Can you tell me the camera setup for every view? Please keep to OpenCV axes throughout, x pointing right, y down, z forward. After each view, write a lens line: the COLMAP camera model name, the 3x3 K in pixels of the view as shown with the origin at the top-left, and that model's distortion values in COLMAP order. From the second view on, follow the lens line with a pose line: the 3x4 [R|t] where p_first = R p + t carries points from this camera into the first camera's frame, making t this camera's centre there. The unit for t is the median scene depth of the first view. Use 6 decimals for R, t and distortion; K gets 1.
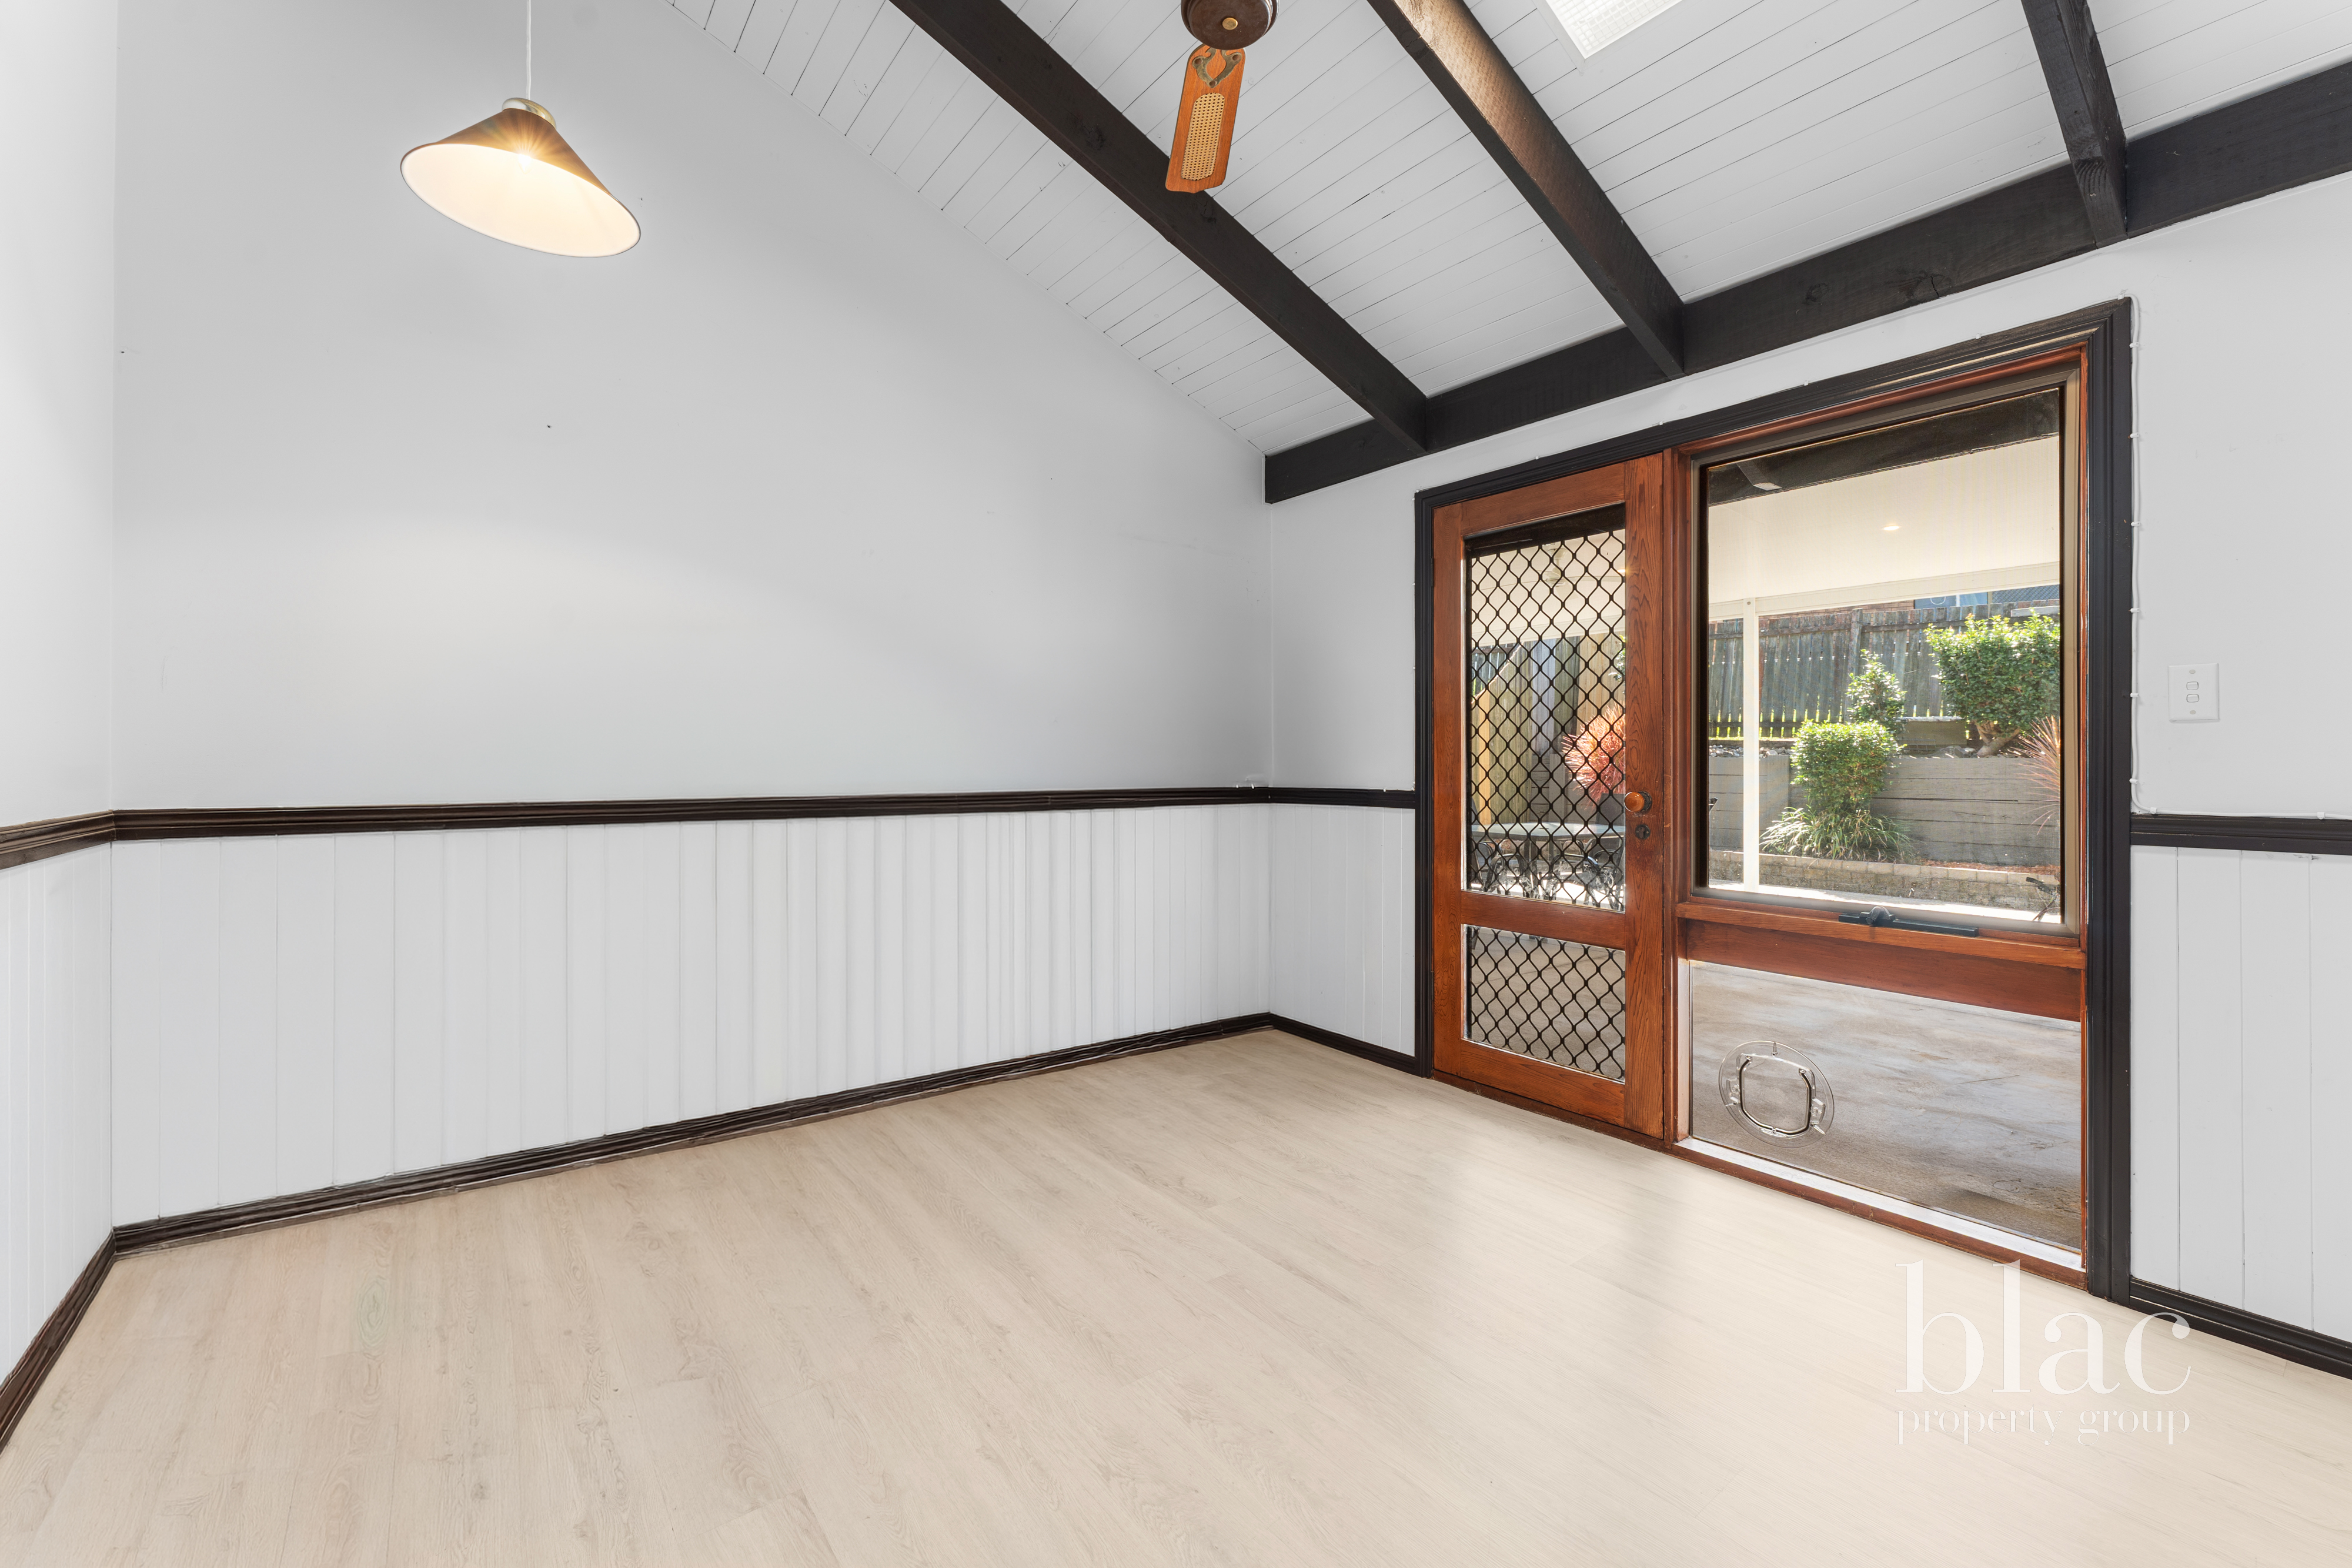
lens RADIAL K [[948.2, 0, 1169.9], [0, 948.2, 751.4], [0, 0, 1]] dist [0.000817, 0.000045]
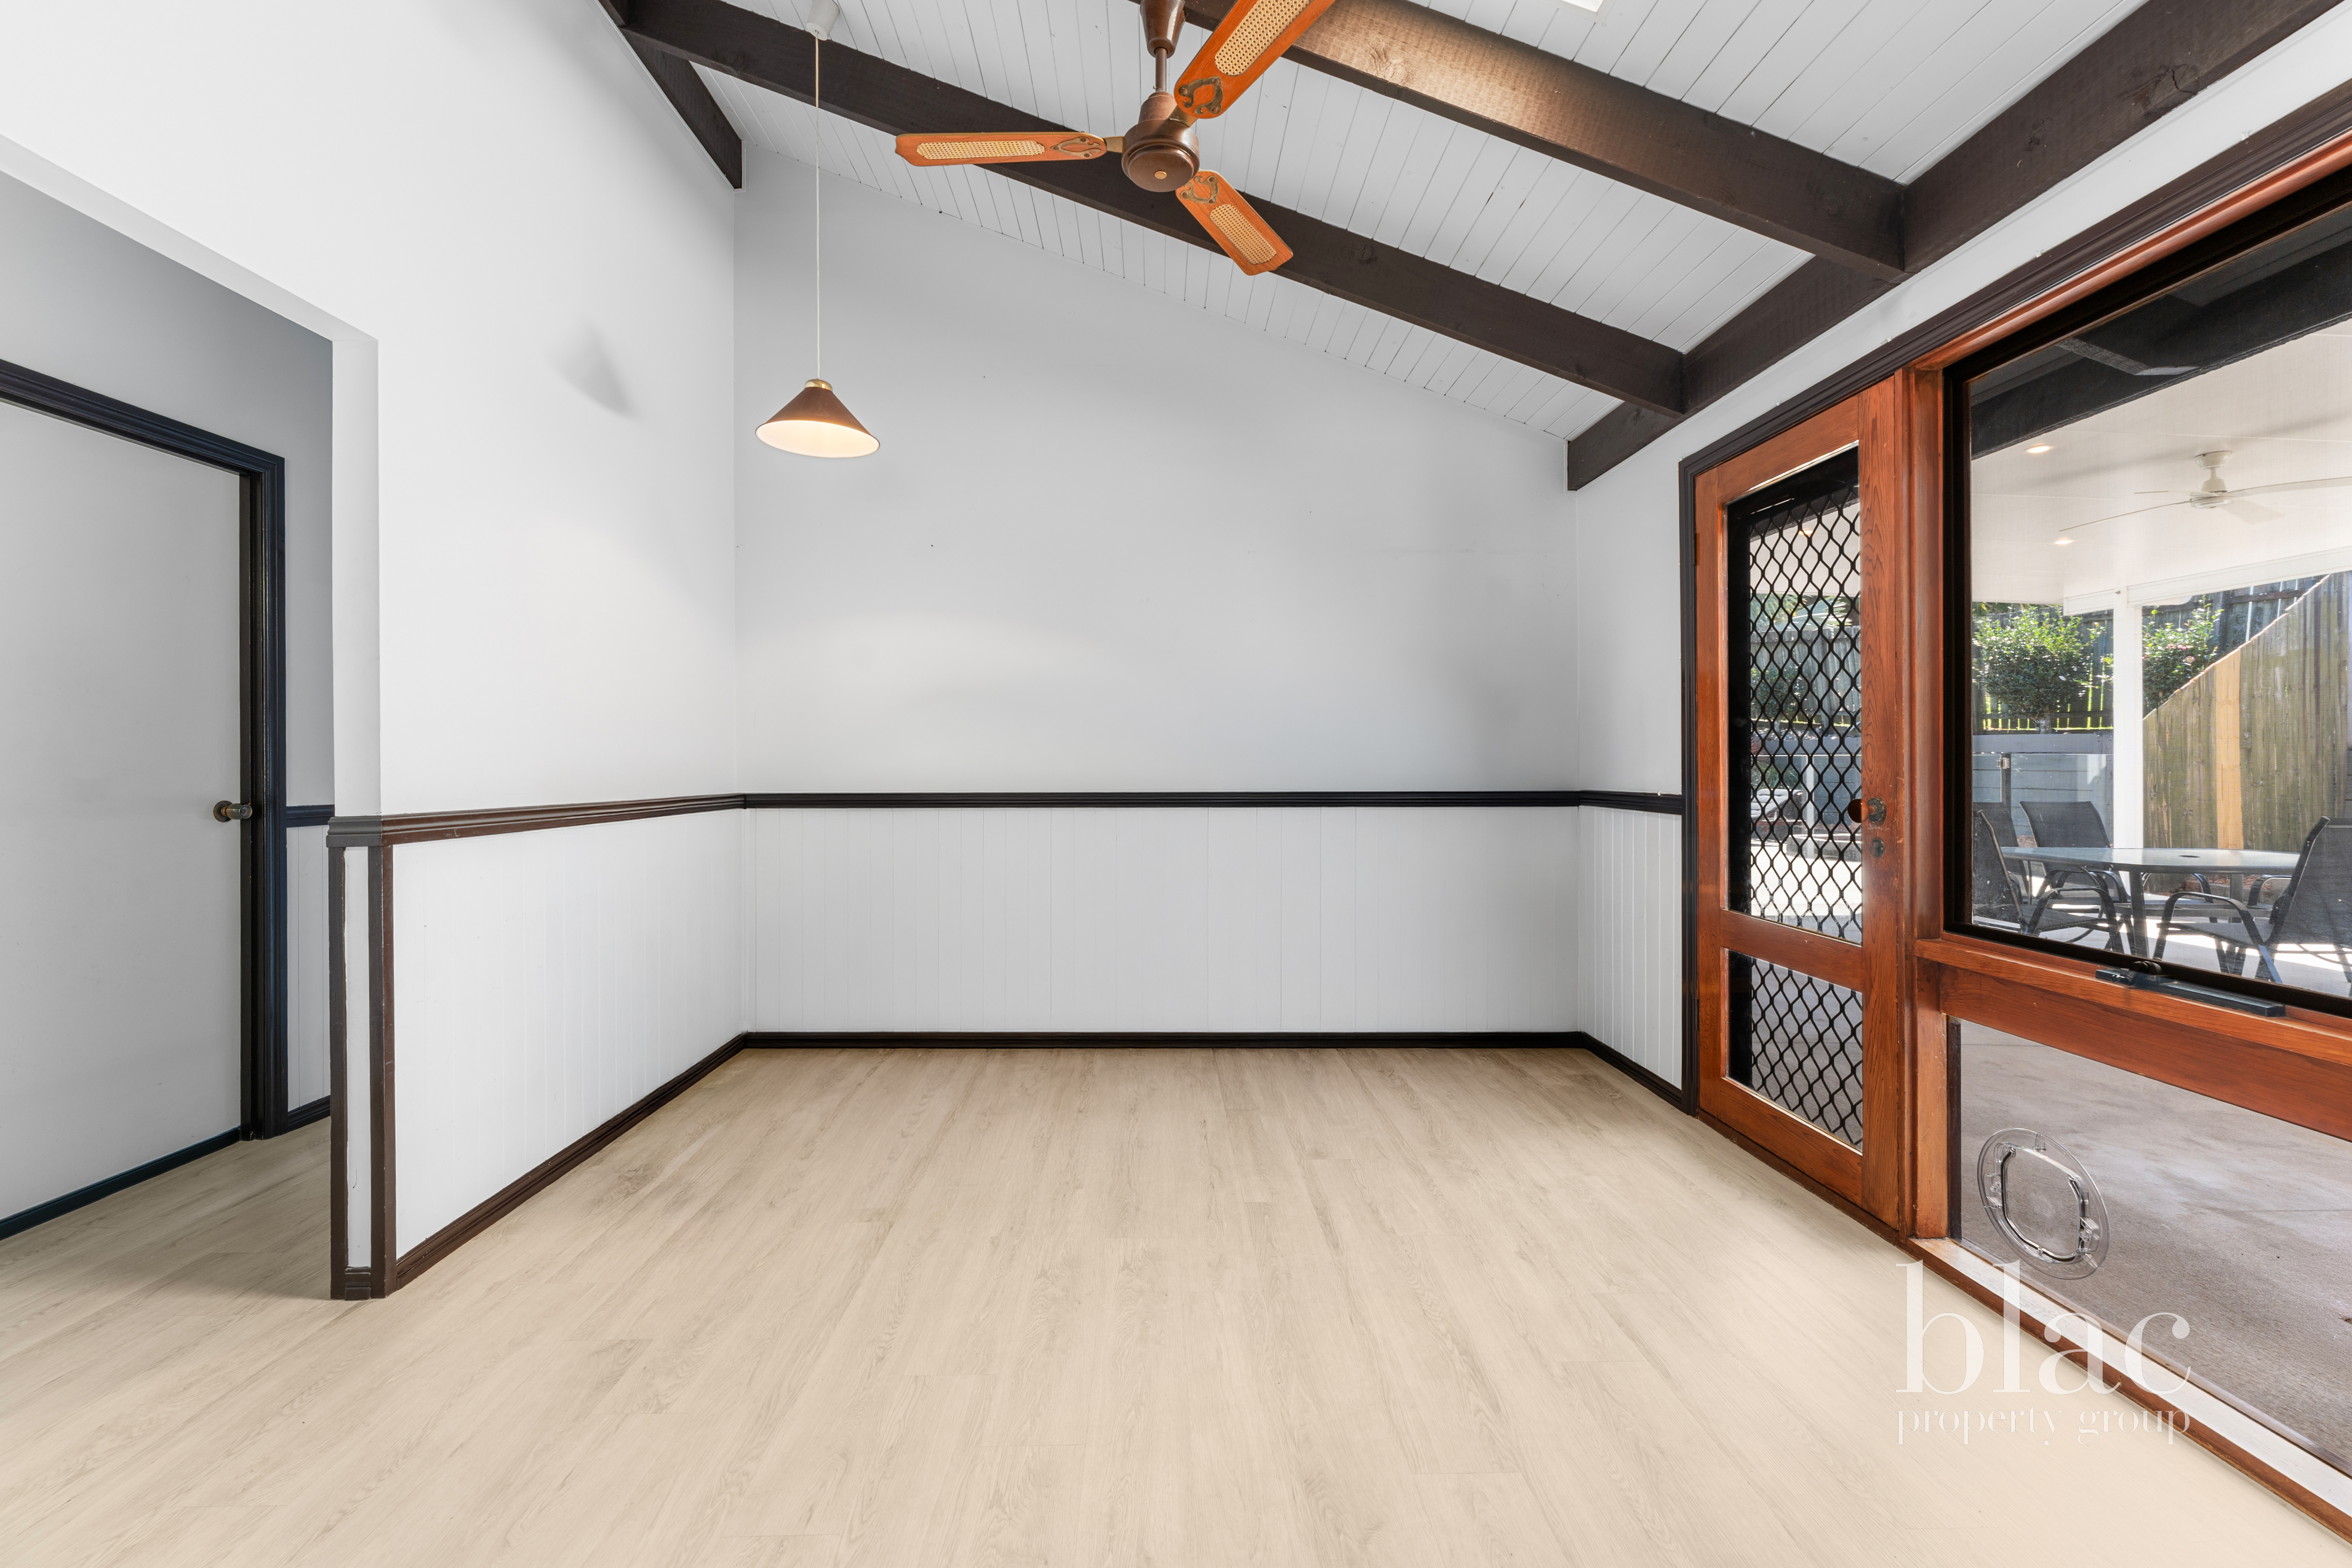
lens RADIAL K [[946.8, 0, 1182.3], [0, 946.8, 761.7], [0, 0, 1]] dist [-0.000571, -0.000214]
pose [[0.811414, -0.007258, -0.584426, 0.479795], [0.011173, 0.999933, 0.003094, 0.002011], [0.584365, -0.009041, 0.811441, -0.002161]]
